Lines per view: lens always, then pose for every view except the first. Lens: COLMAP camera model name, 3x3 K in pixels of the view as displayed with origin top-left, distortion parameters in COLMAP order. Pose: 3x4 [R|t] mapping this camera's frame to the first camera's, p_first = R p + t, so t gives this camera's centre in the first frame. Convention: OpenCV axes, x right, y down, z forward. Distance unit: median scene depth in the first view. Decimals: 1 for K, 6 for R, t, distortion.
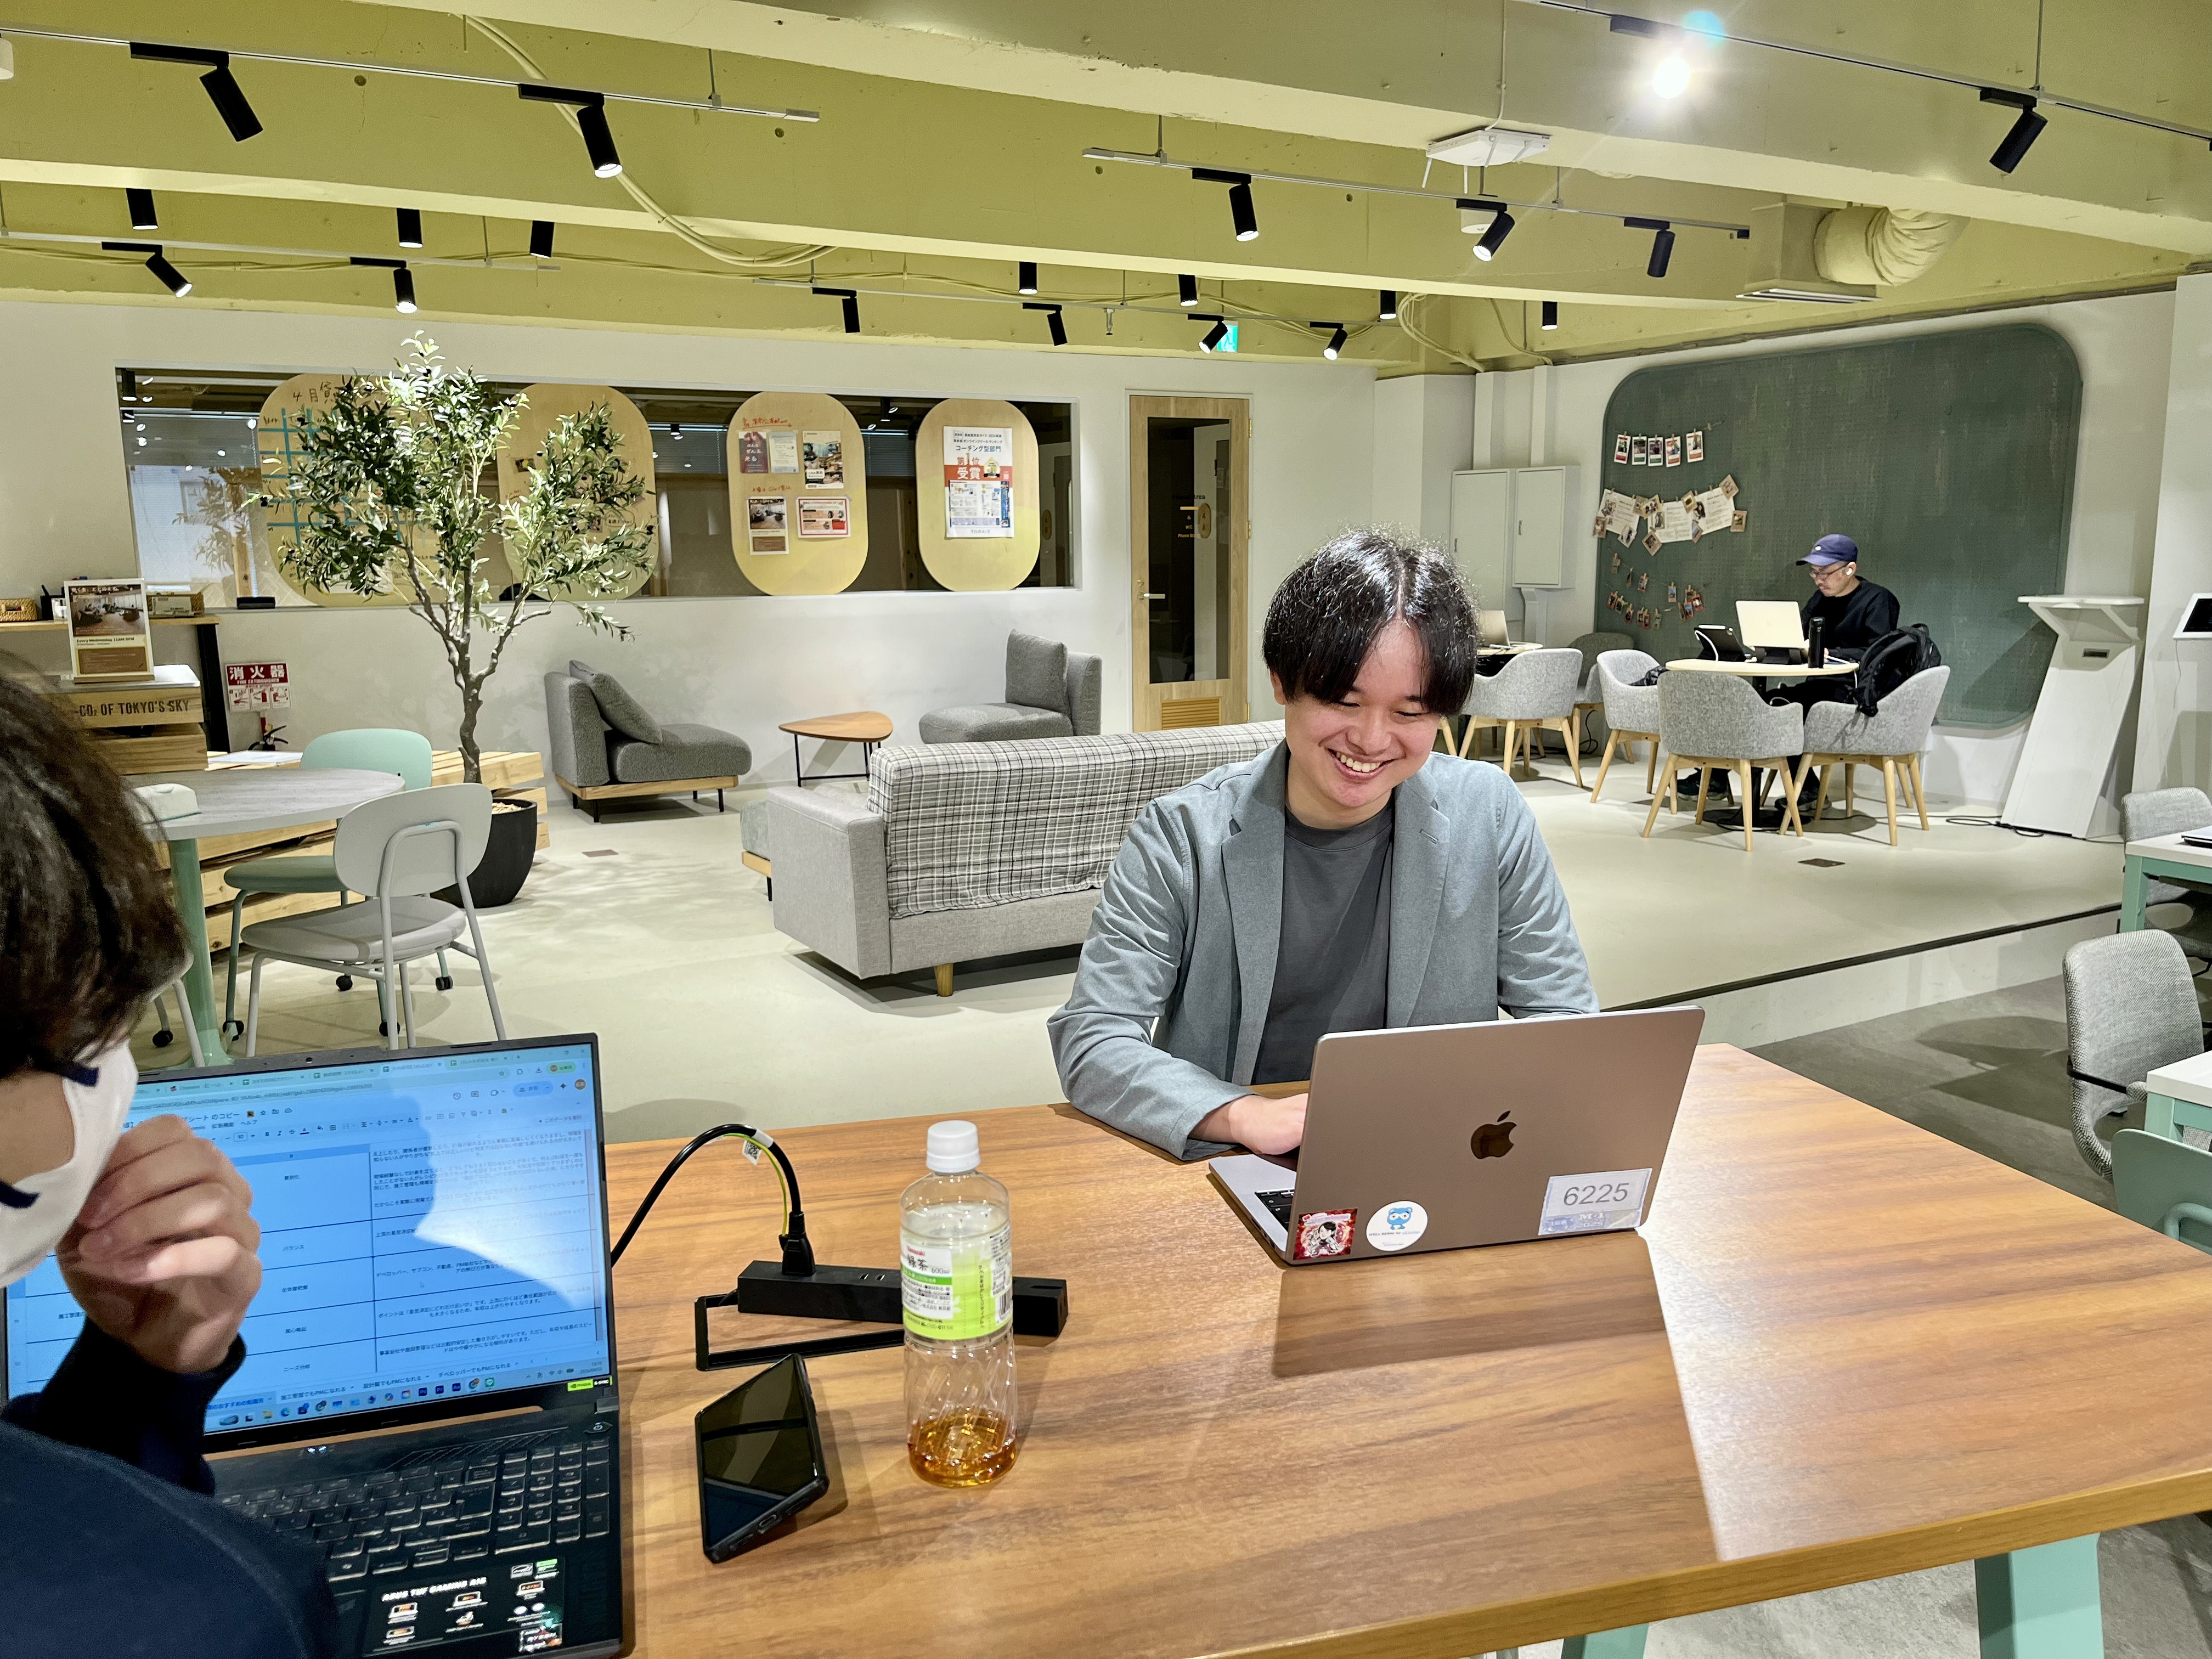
lens RADIAL K [[1658.7, 0, 1106.0], [0, 1658.7, 829.5], [0, 0, 1]] dist [-0.005067, -0.002733]
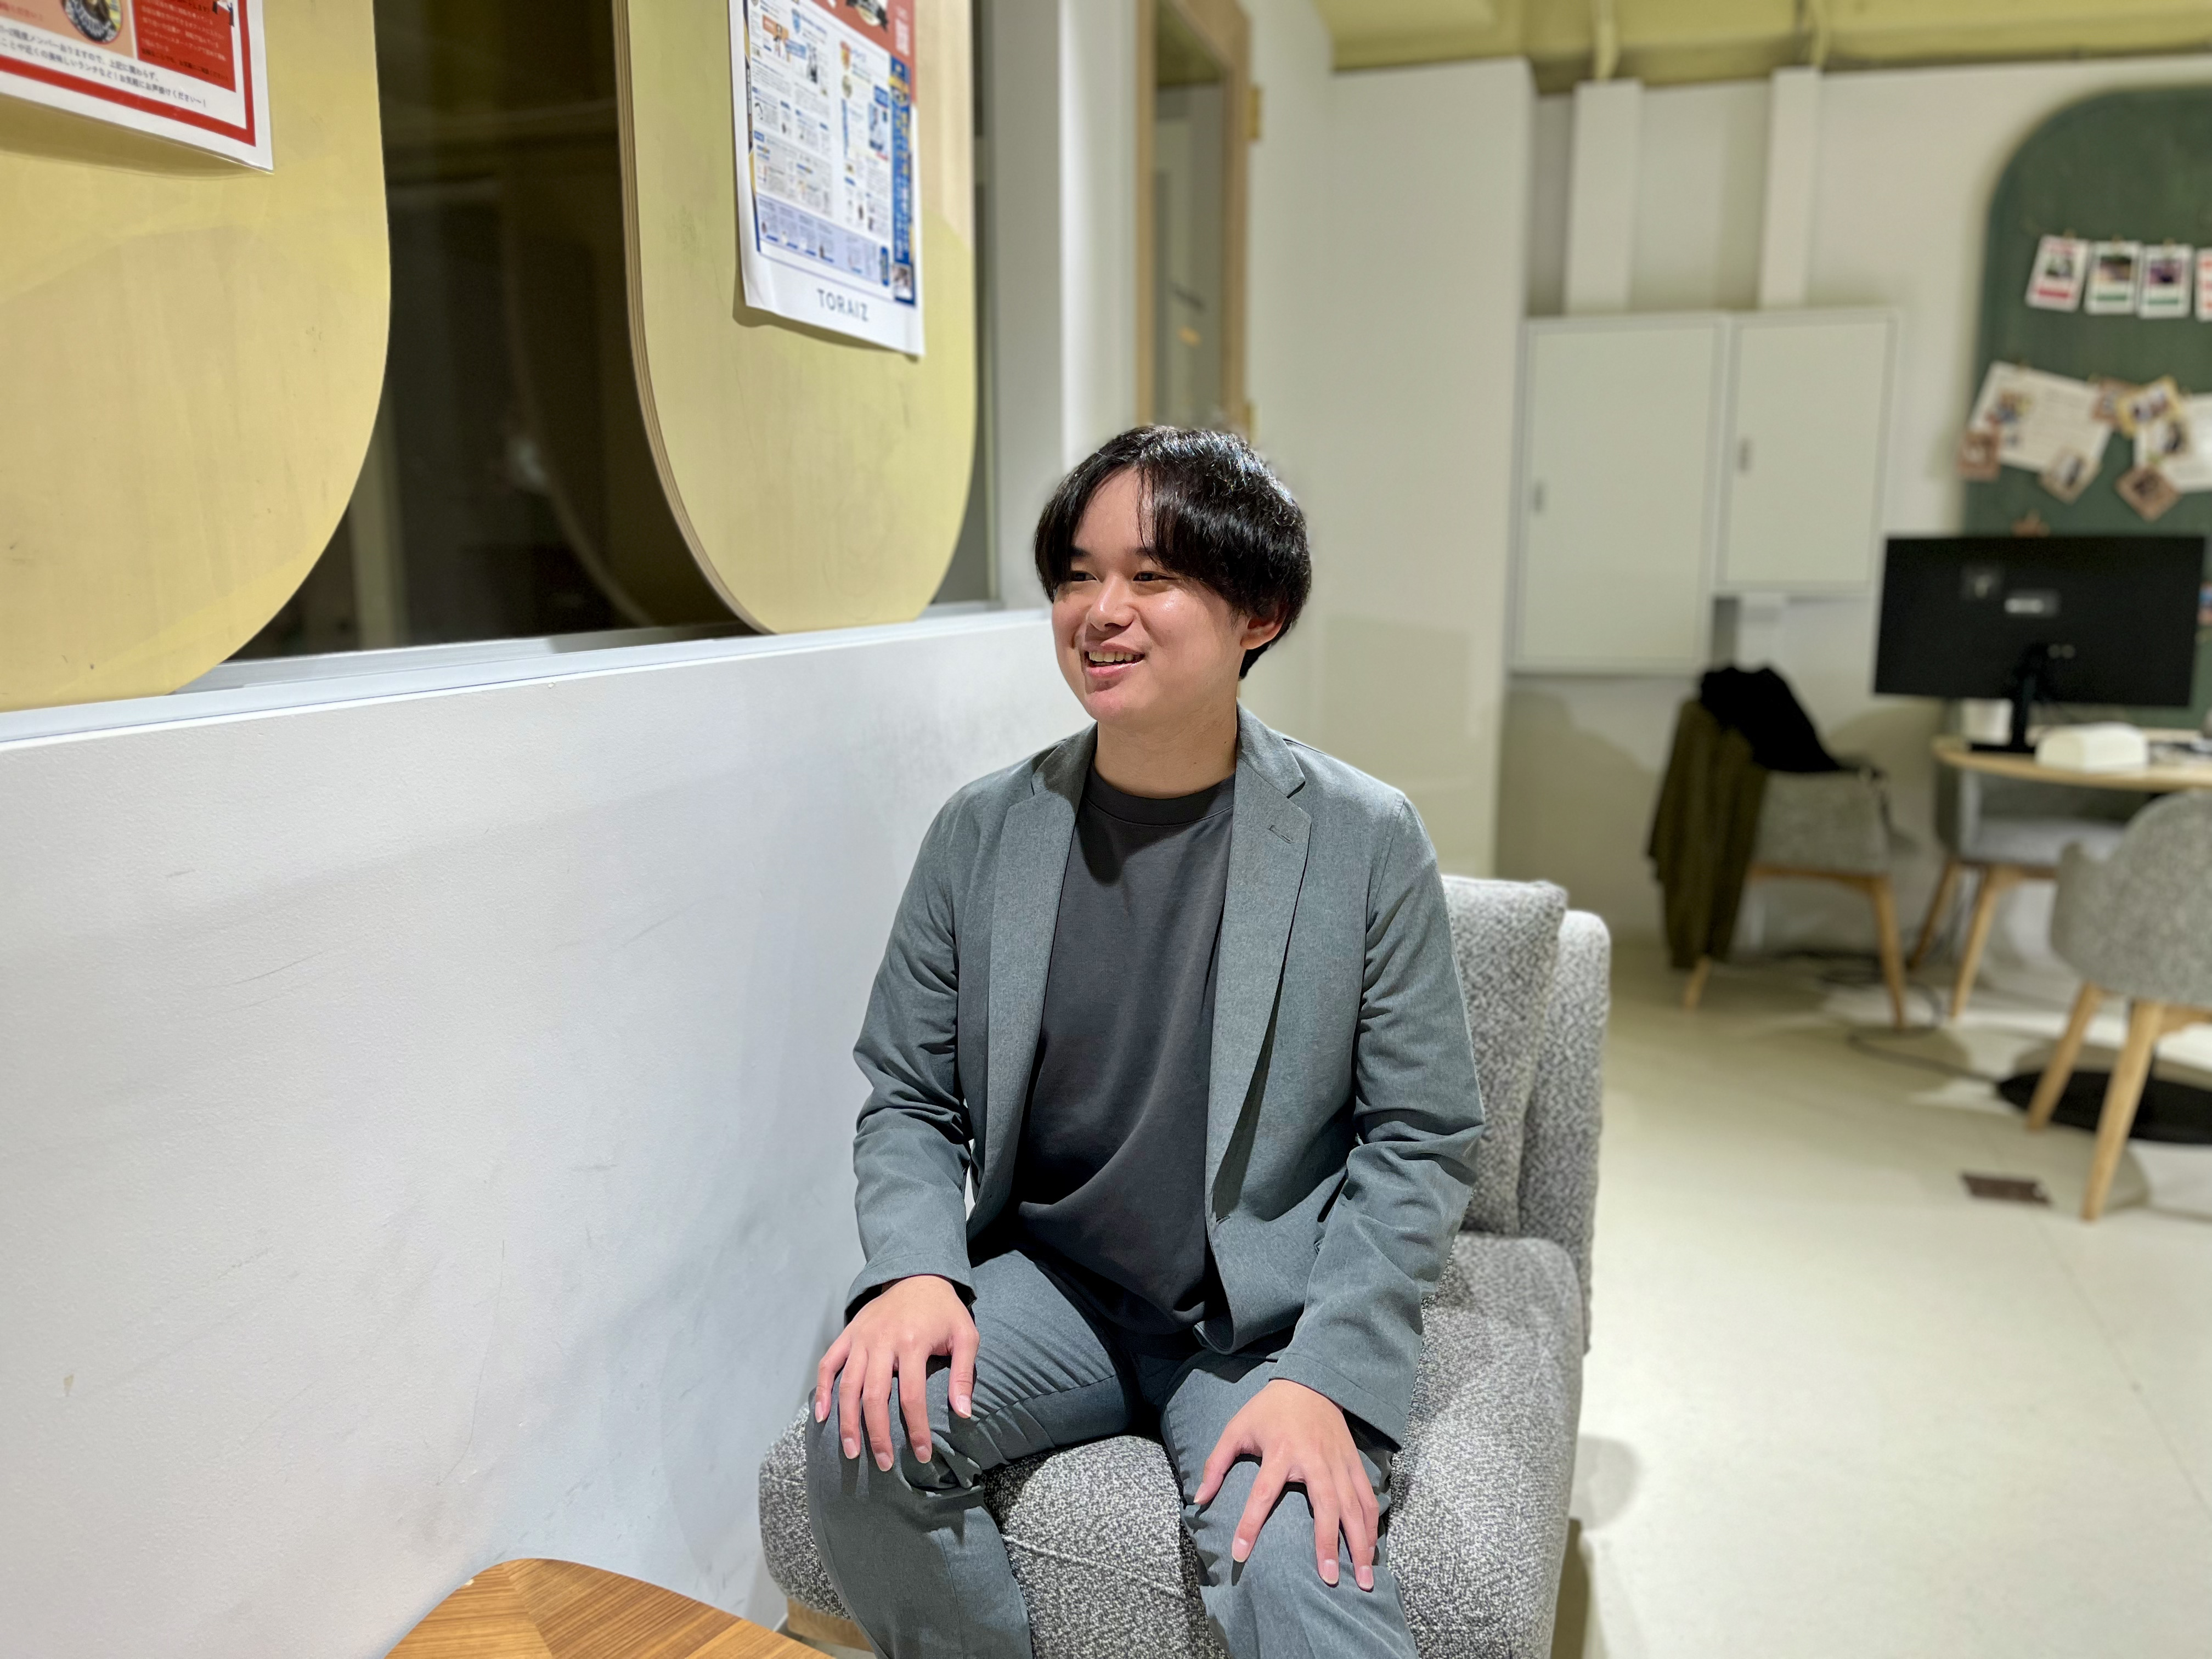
lens RADIAL K [[1686.3, 0, 1106.0], [0, 1686.3, 829.5], [0, 0, 1]] dist [0.006874, 0.000951]
pose [[0.729678, -0.100567, 0.676355, -0.194009], [0.102960, 0.994007, 0.036722, -0.129819], [-0.675995, 0.042842, 0.735660, 0.874173]]
